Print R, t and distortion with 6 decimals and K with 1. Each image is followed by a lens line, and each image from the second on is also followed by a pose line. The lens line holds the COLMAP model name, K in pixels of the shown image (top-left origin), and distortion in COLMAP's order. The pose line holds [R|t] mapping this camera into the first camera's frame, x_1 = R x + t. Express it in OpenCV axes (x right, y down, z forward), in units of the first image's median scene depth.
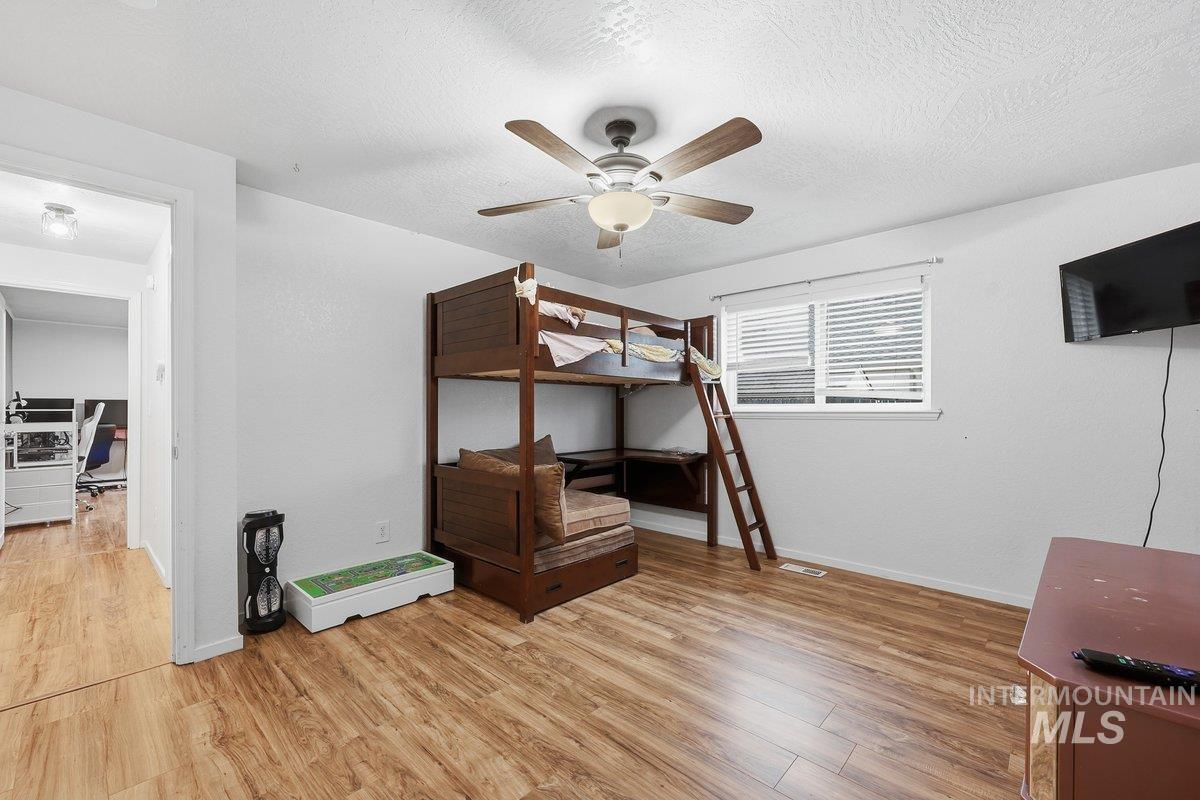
lens RADIAL K [[490.0, 0, 596.9], [0, 490.0, 406.9], [0, 0, 1]] dist [0.002069, 0.000007]
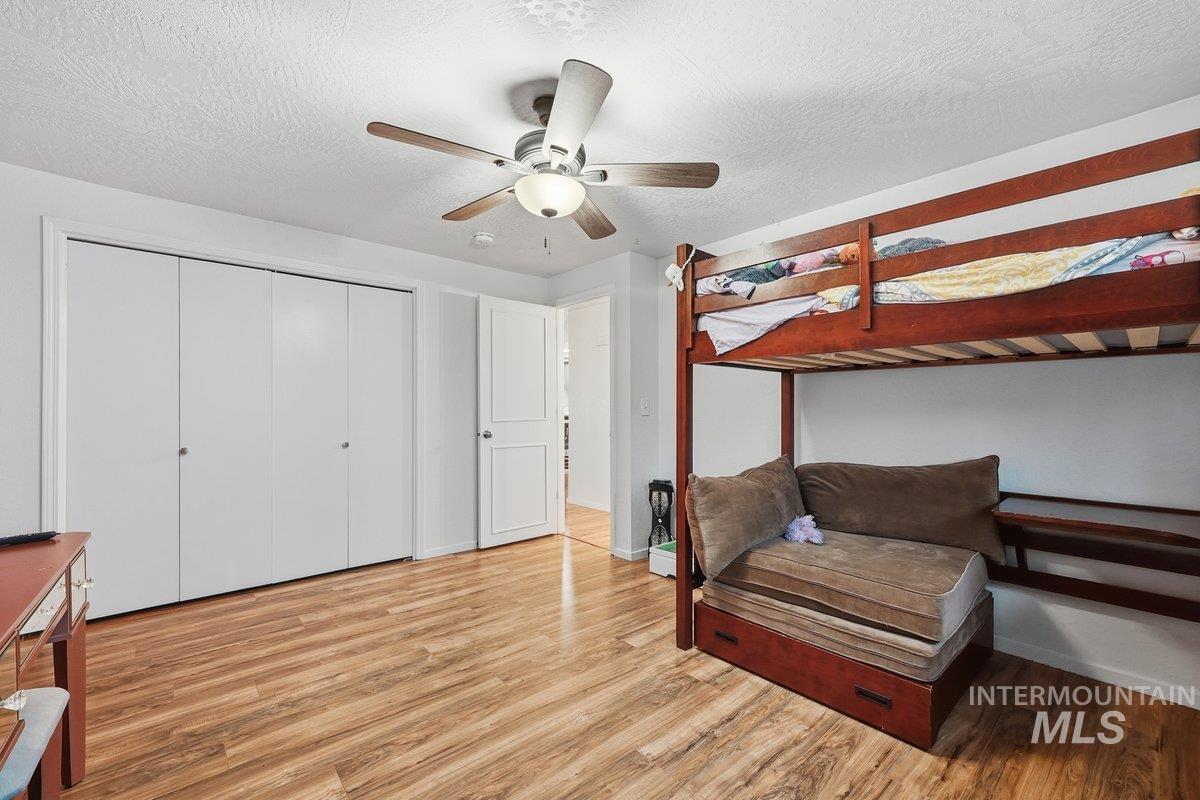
lens RADIAL K [[501.4, 0, 603.2], [0, 501.4, 405.8], [0, 0, 1]] dist [0.014005, -0.000040]
pose [[-0.092161, -0.006018, -0.995726, 0.770080], [0.001830, 0.999979, -0.006213, 0.005197], [0.995742, -0.002395, -0.092148, 0.926558]]
